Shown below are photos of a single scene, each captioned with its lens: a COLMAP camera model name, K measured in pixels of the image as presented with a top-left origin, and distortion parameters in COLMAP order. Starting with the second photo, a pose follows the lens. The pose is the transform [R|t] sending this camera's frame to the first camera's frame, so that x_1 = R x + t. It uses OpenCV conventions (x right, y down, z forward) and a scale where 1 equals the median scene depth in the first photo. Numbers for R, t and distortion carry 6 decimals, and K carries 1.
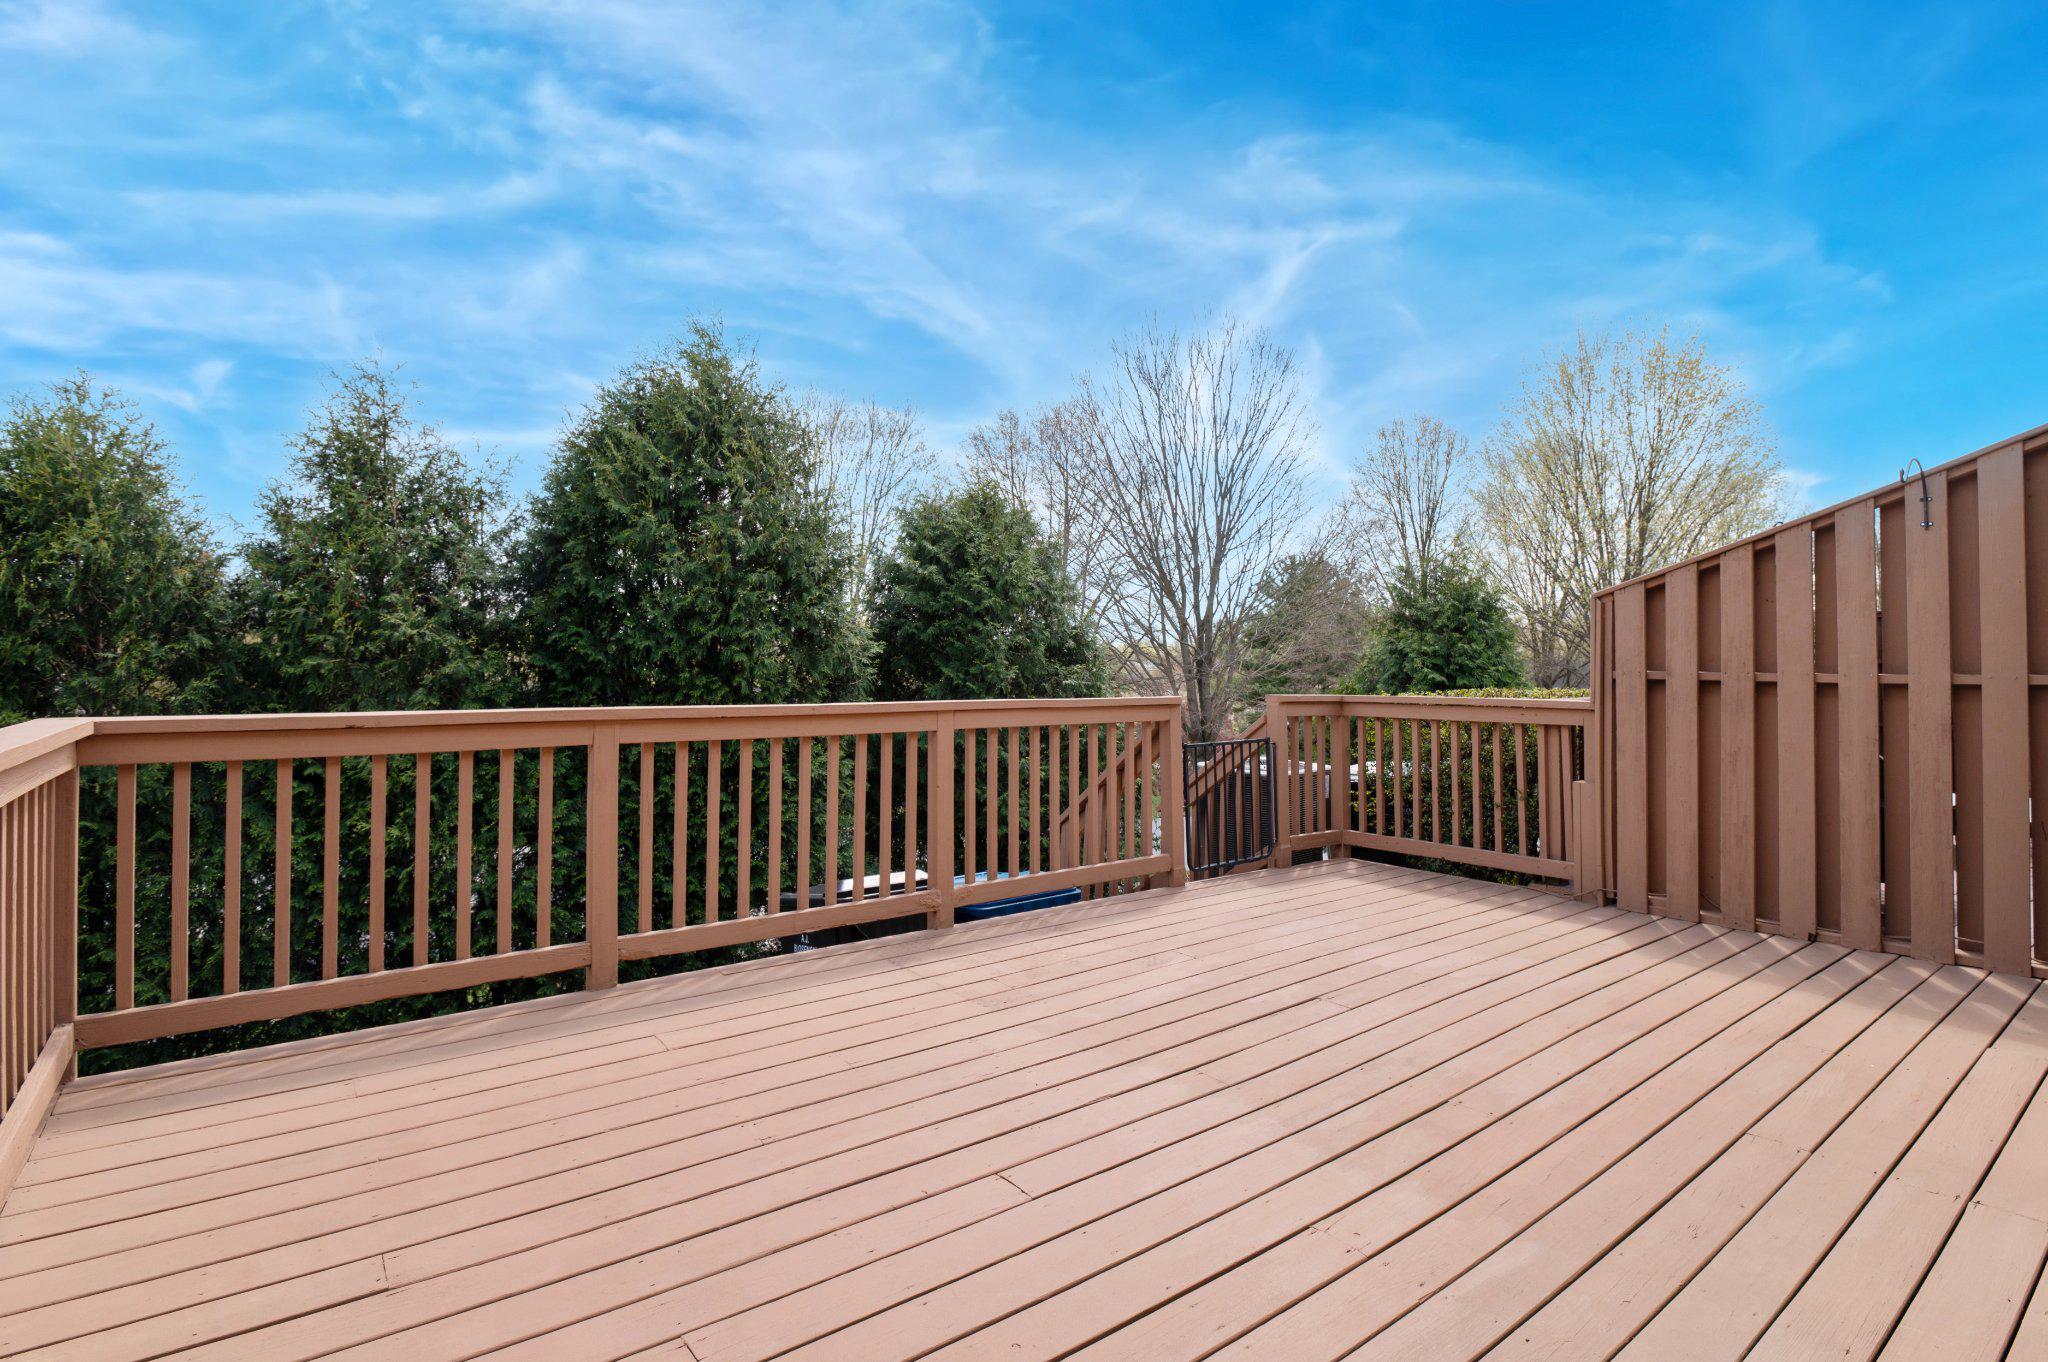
lens RADIAL K [[998.5, 0, 1022.2], [0, 998.5, 661.8], [0, 0, 1]] dist [-0.014234, -0.000325]
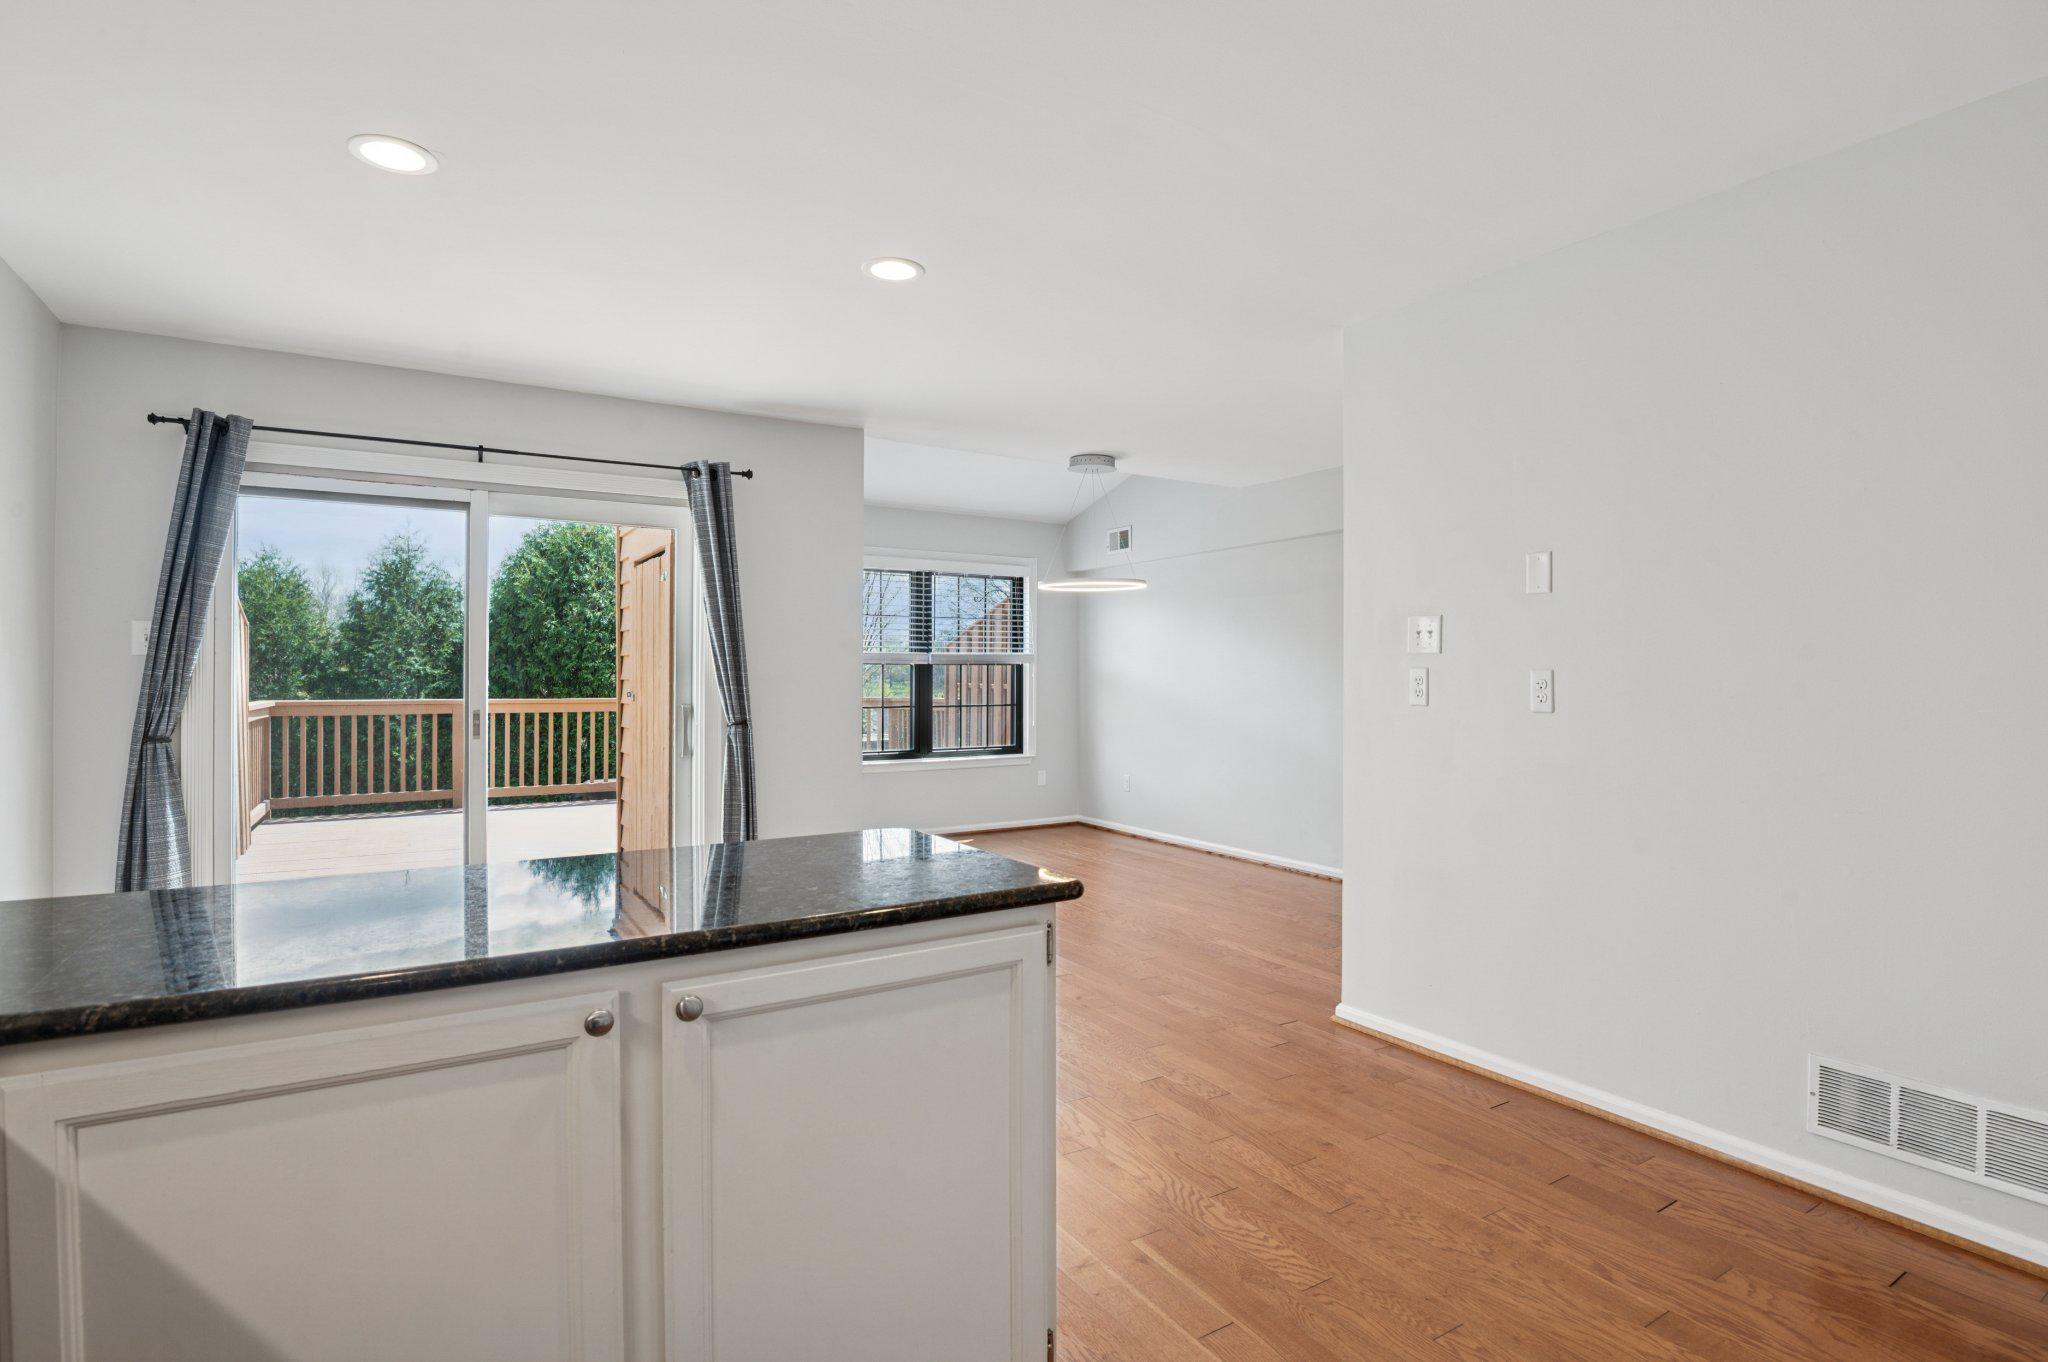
lens RADIAL K [[998.5, 0, 1026.6], [0, 998.5, 694.4], [0, 0, 1]] dist [-0.014234, -0.000325]
pose [[0.993921, 0.007224, -0.109857, 0.866398], [-0.004926, 0.999763, 0.021183, -0.017961], [0.109984, -0.020513, 0.993722, -0.908913]]
